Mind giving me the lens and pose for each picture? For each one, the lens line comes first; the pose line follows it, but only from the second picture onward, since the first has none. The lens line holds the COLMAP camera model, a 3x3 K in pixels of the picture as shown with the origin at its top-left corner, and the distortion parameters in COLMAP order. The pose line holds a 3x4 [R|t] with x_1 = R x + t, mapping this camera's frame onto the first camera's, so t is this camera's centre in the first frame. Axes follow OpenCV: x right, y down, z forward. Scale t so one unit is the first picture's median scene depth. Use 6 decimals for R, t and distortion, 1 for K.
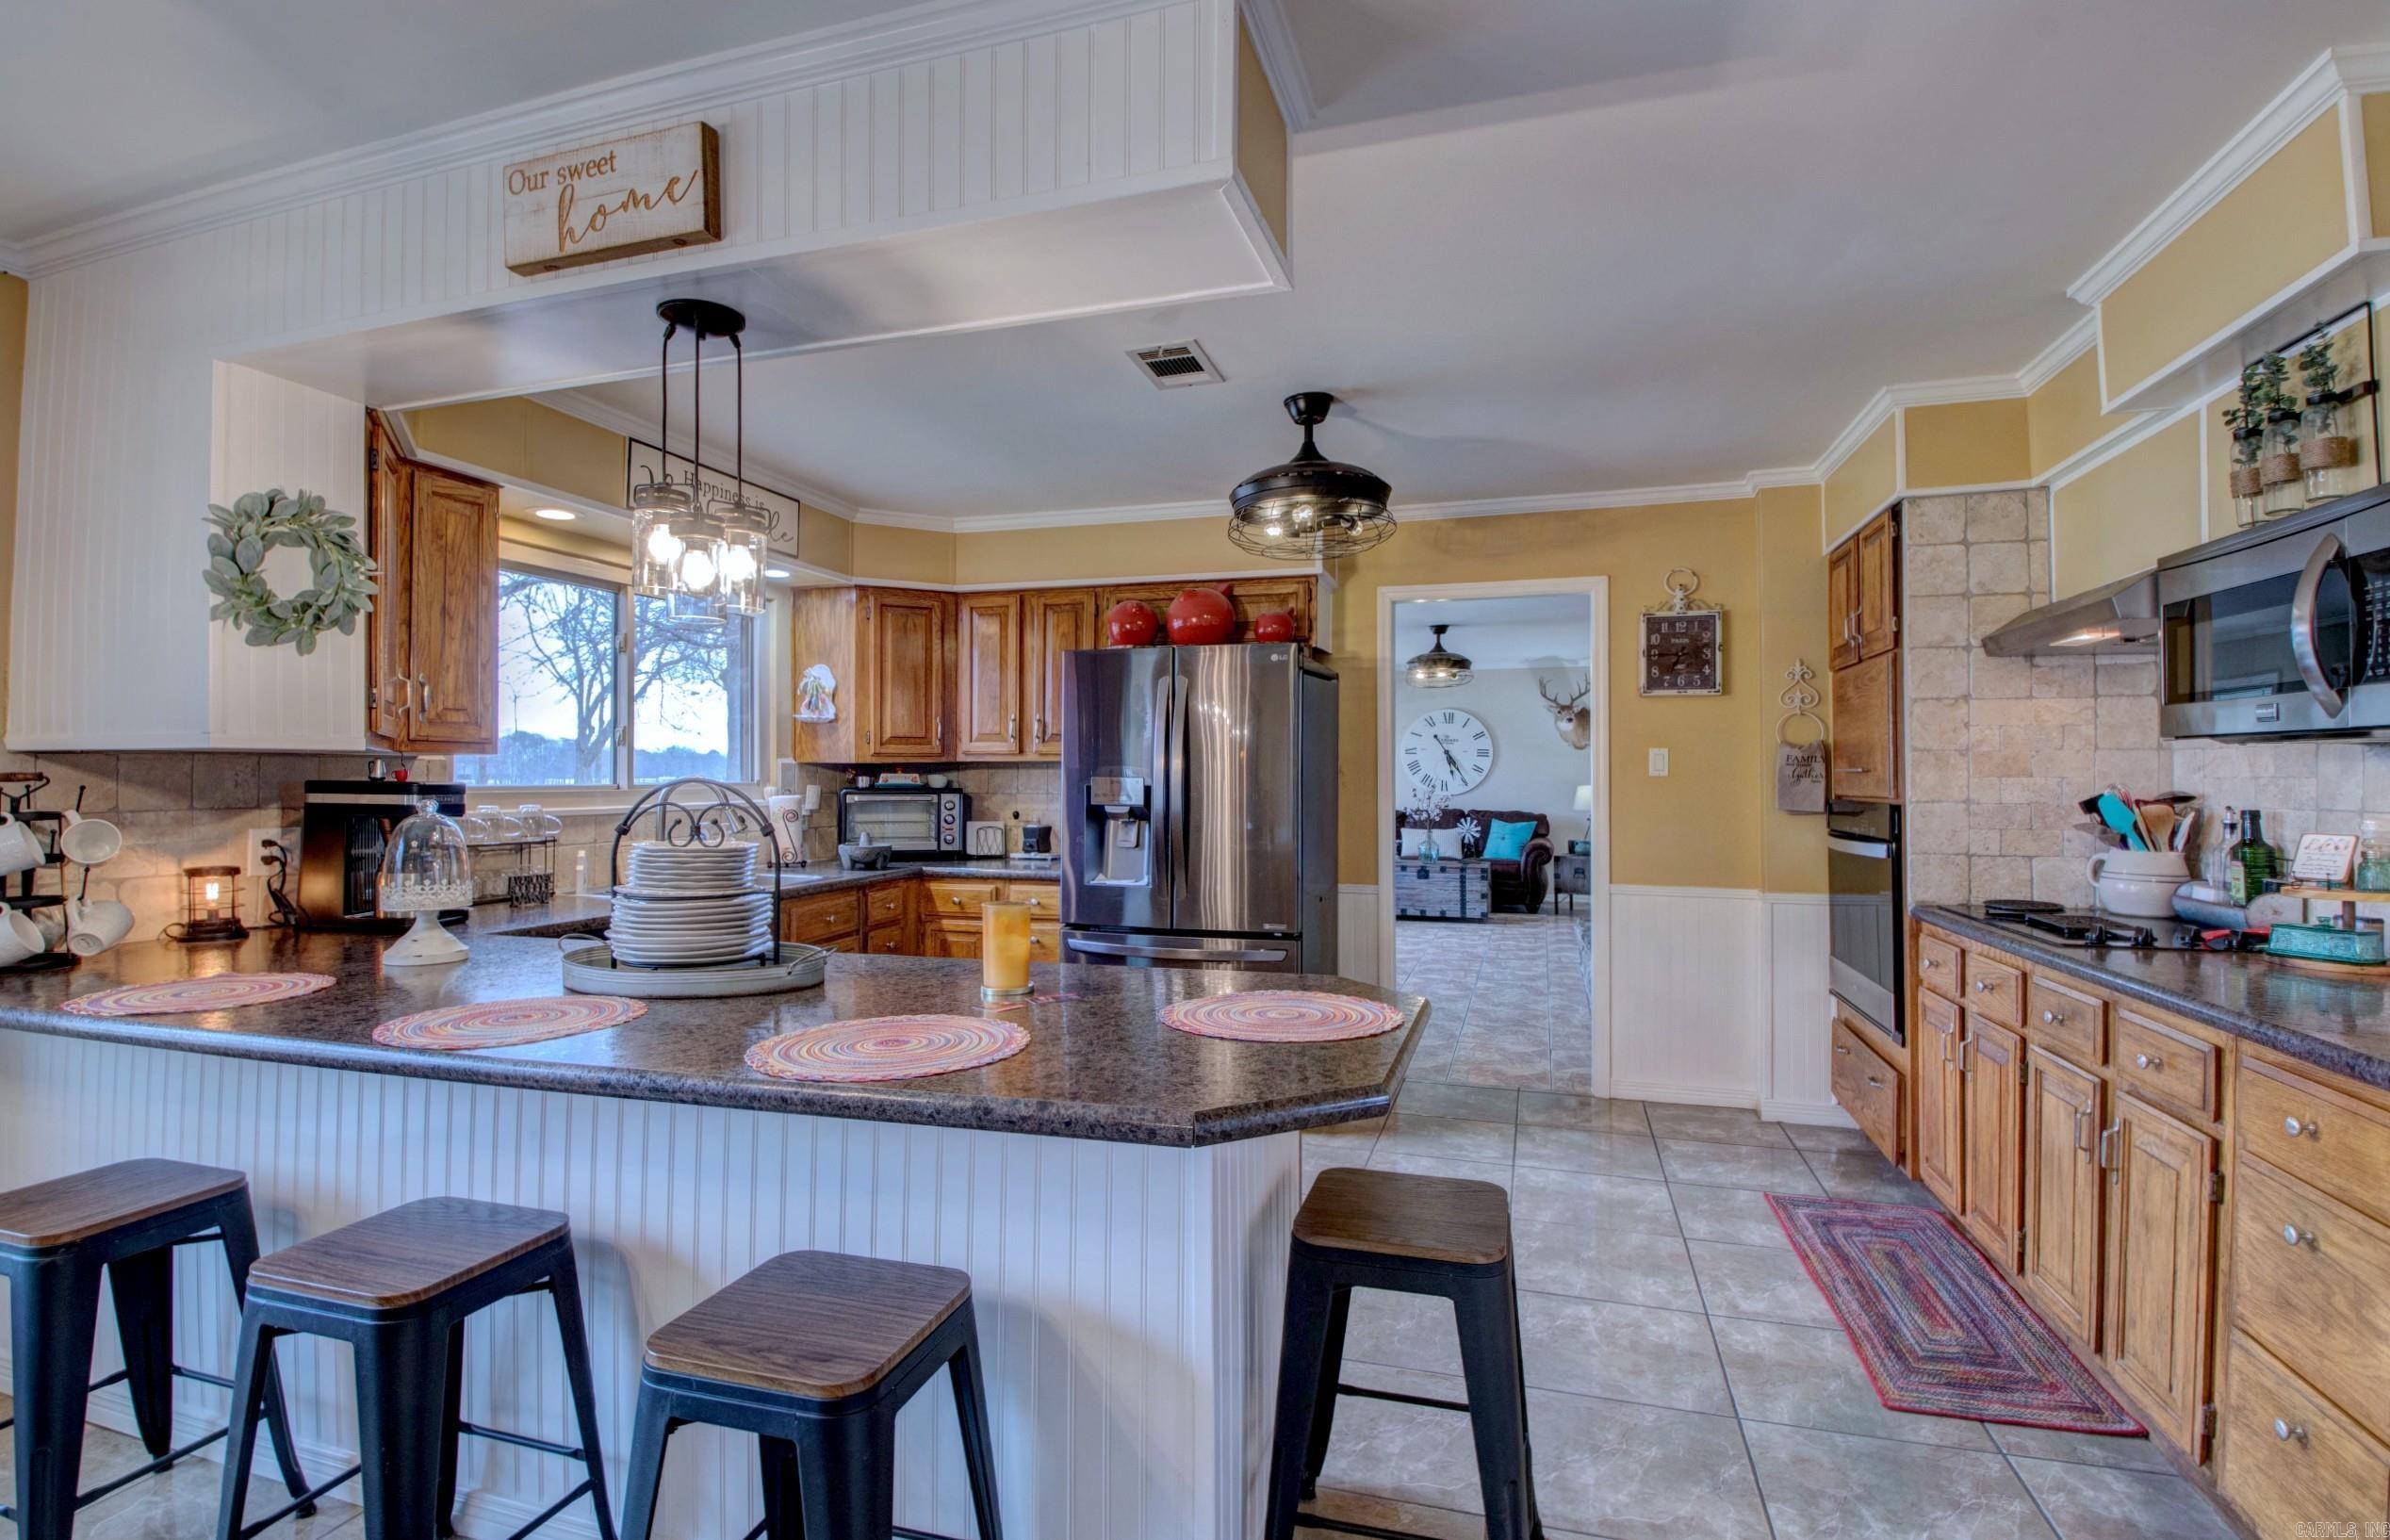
lens RADIAL K [[1124.6, 0, 1178.9], [0, 1124.6, 764.8], [0, 0, 1]] dist [0.026732, -0.043650]
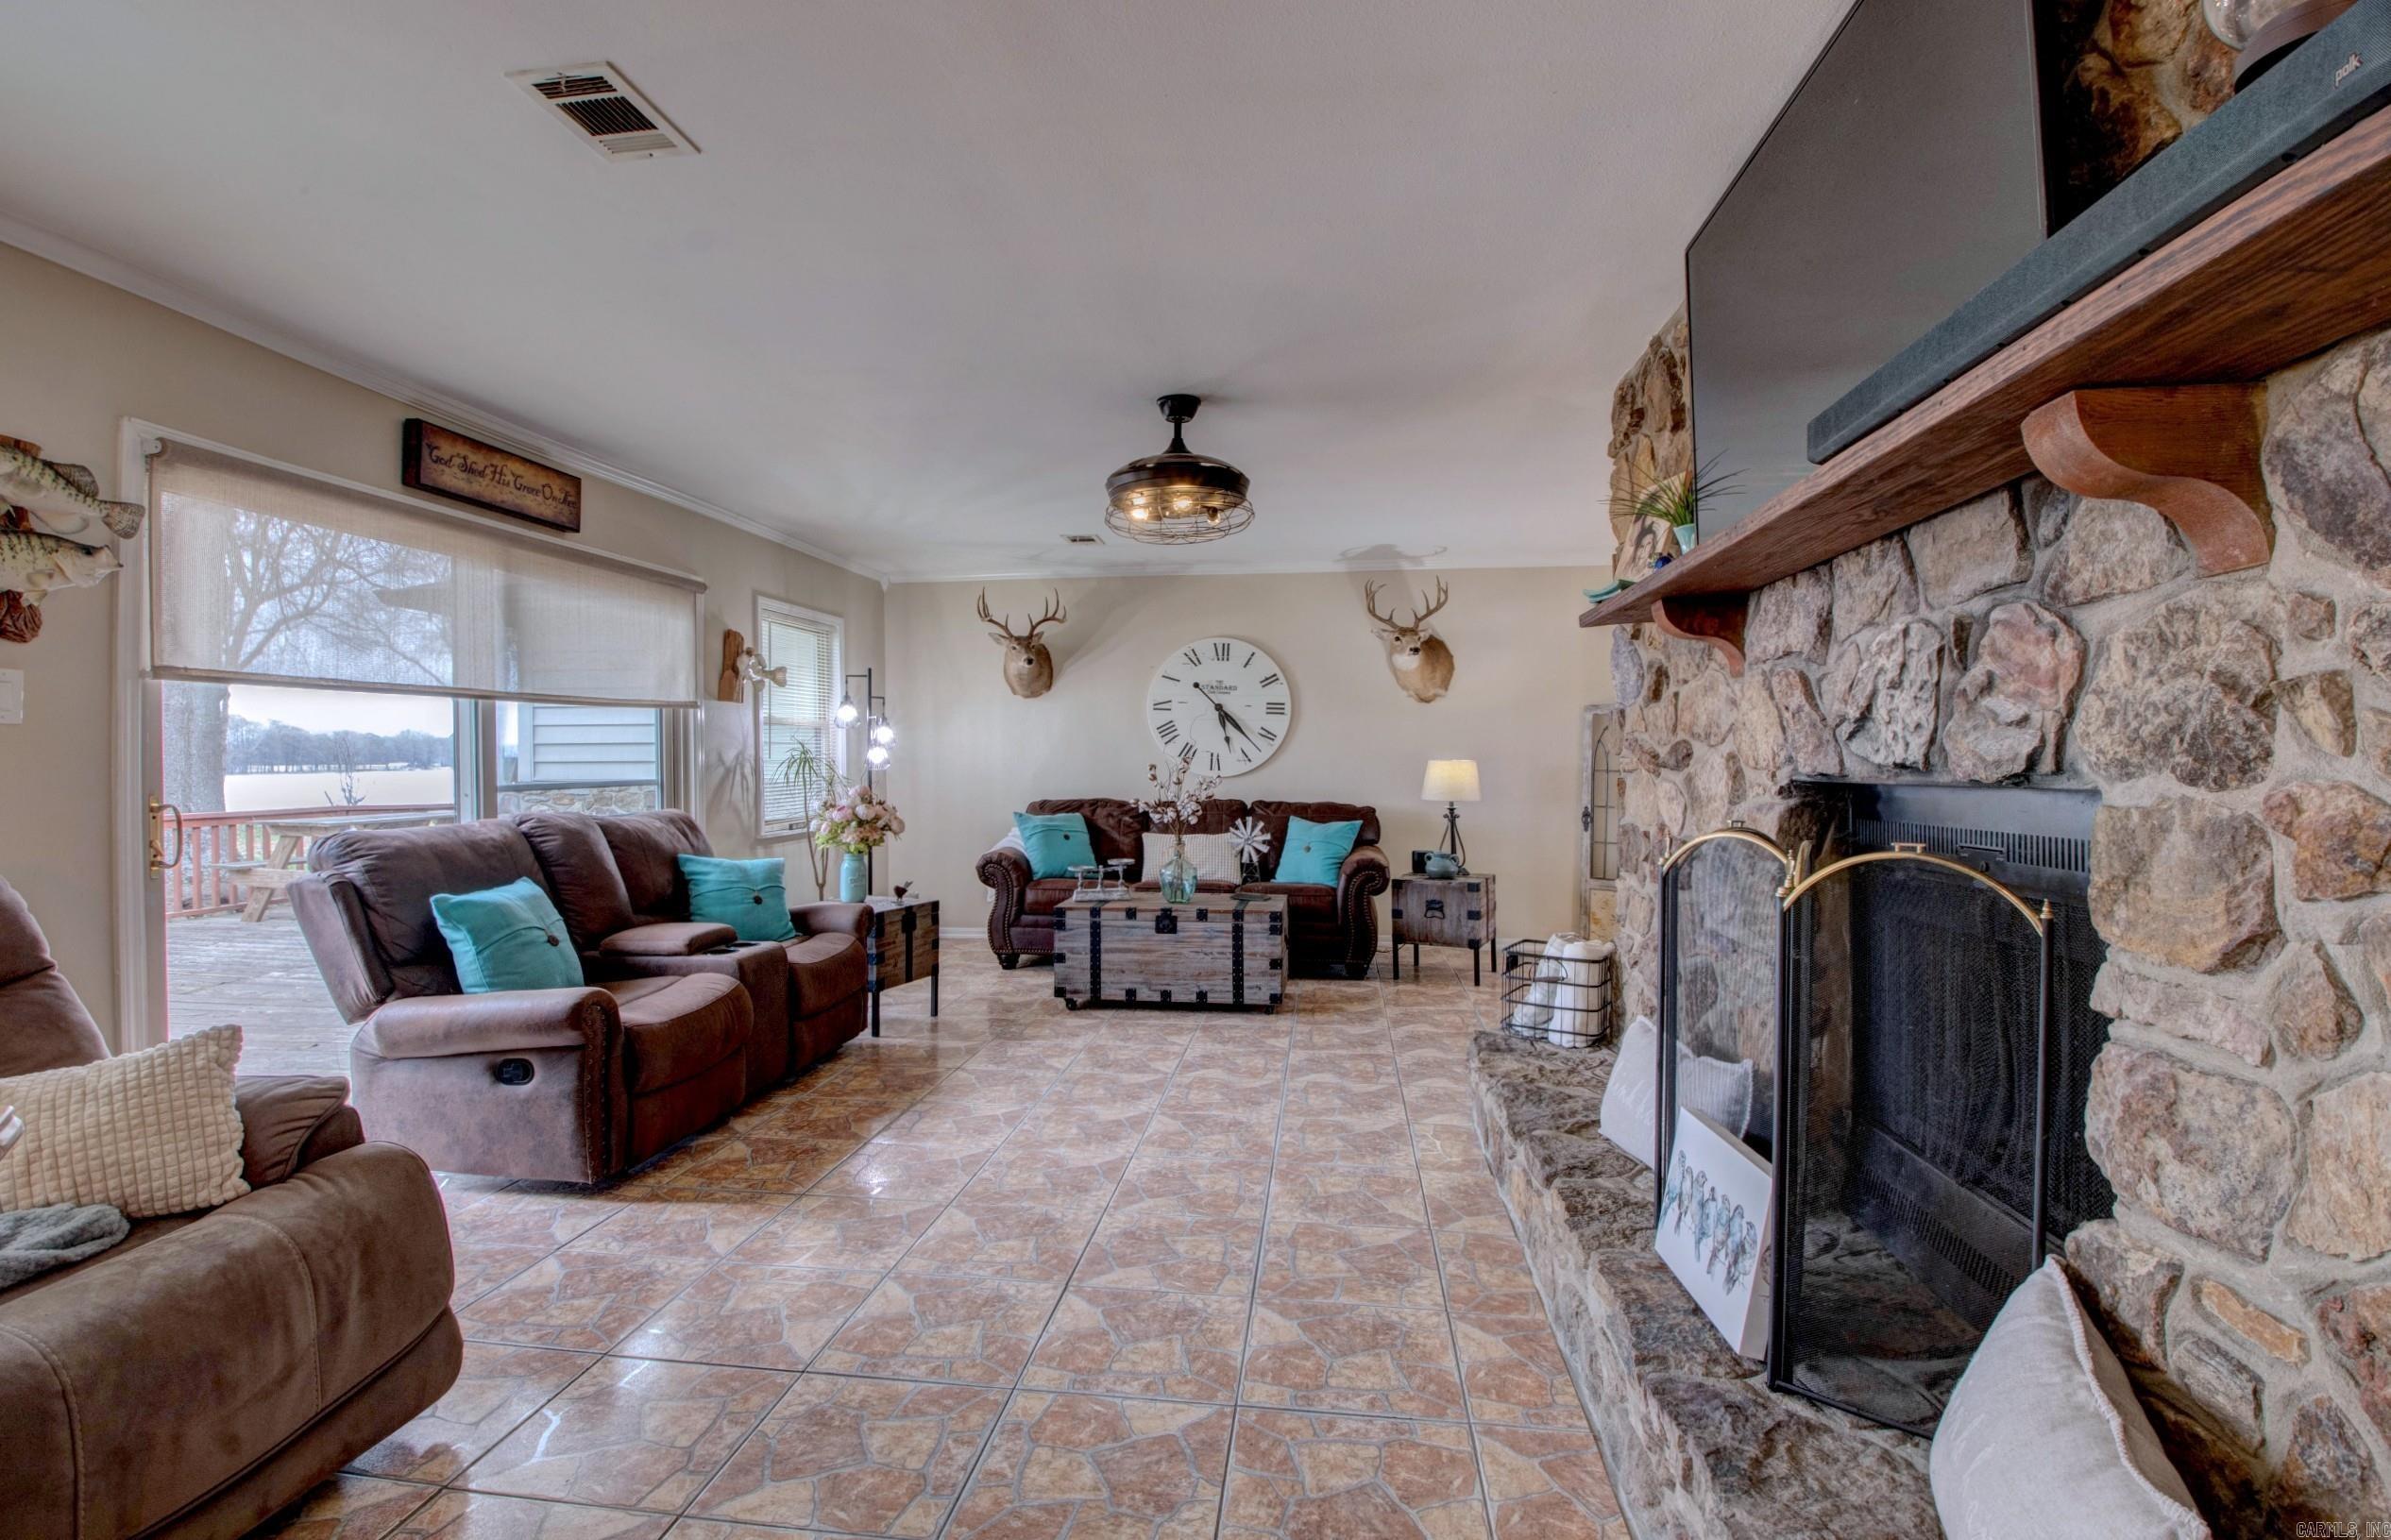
lens RADIAL K [[1125.0, 0, 1179.4], [0, 1125.0, 764.8], [0, 0, 1]] dist [0.026732, -0.043650]
pose [[0.984501, -0.002571, 0.175358, 0.131217], [0.000099, 0.999900, 0.014107, 0.014186], [-0.175377, -0.013871, 0.984404, 0.479628]]
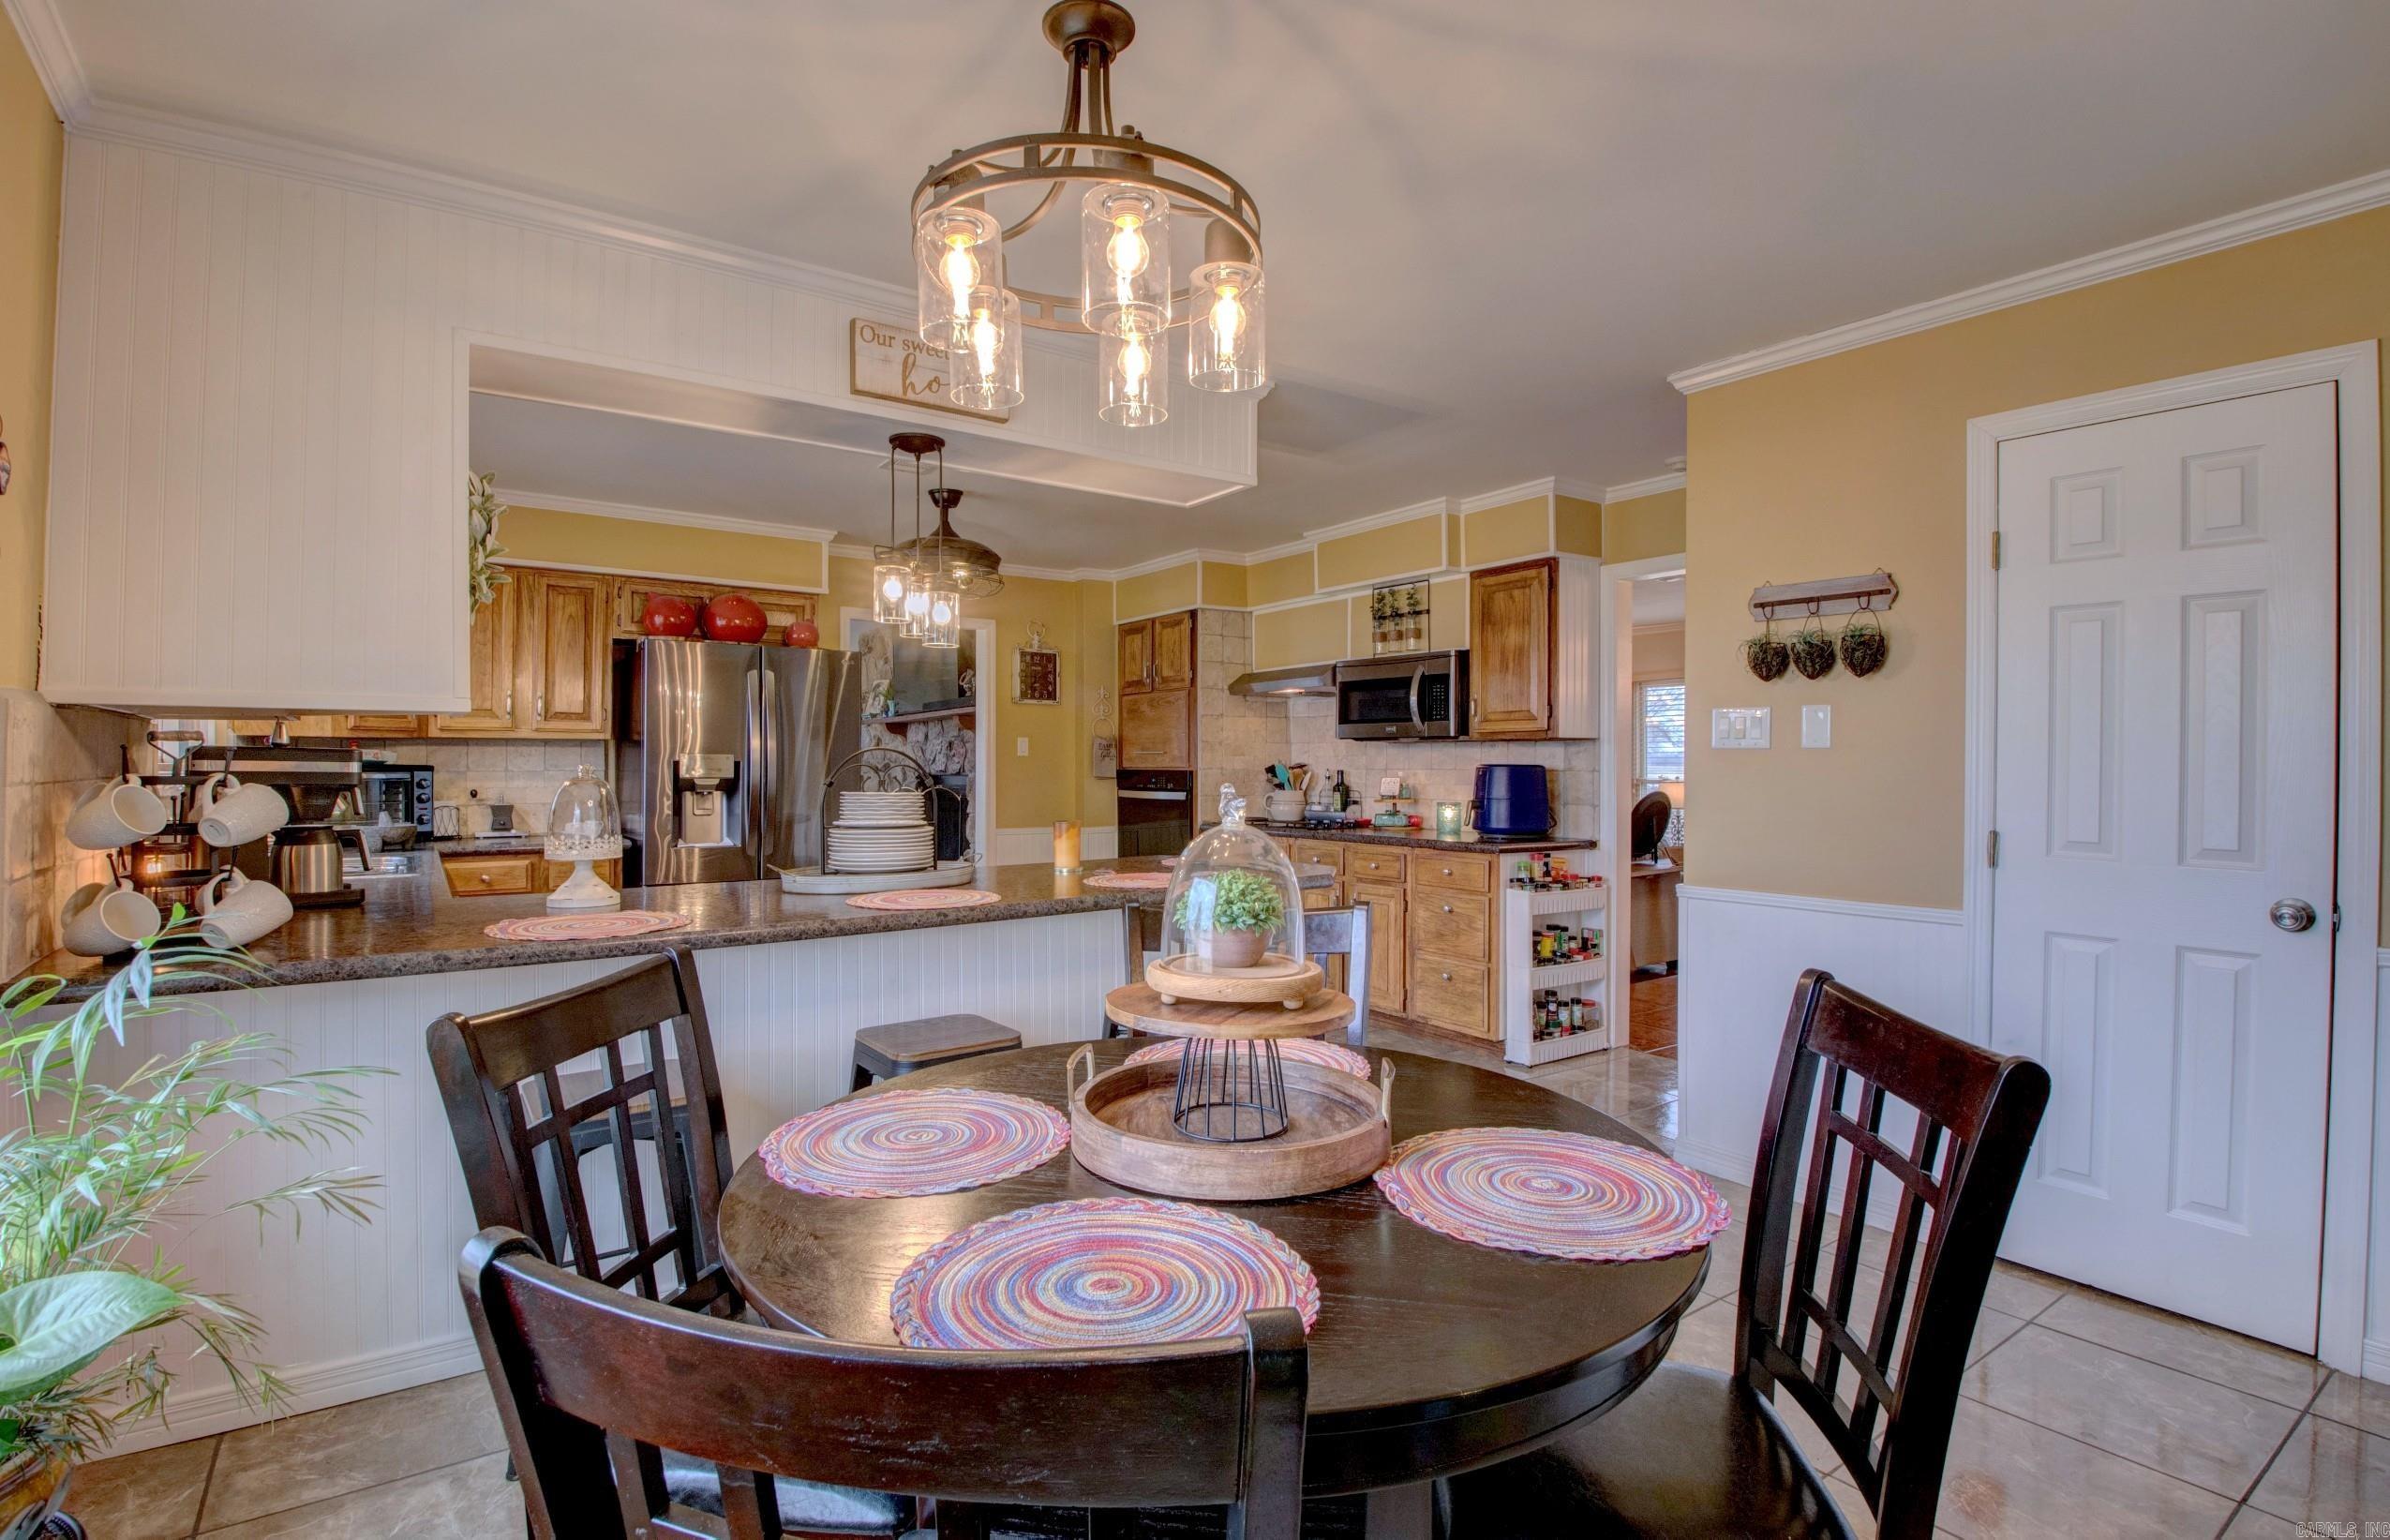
lens RADIAL K [[1121.0, 0, 1192.5], [0, 1121.0, 763.4], [0, 0, 1]] dist [0.029771, -0.039011]
pose [[0.598262, 0.000202, 0.801300, -0.304363], [-0.008548, 0.999945, 0.006130, 0.004107], [-0.801255, -0.010517, 0.598231, -0.041094]]
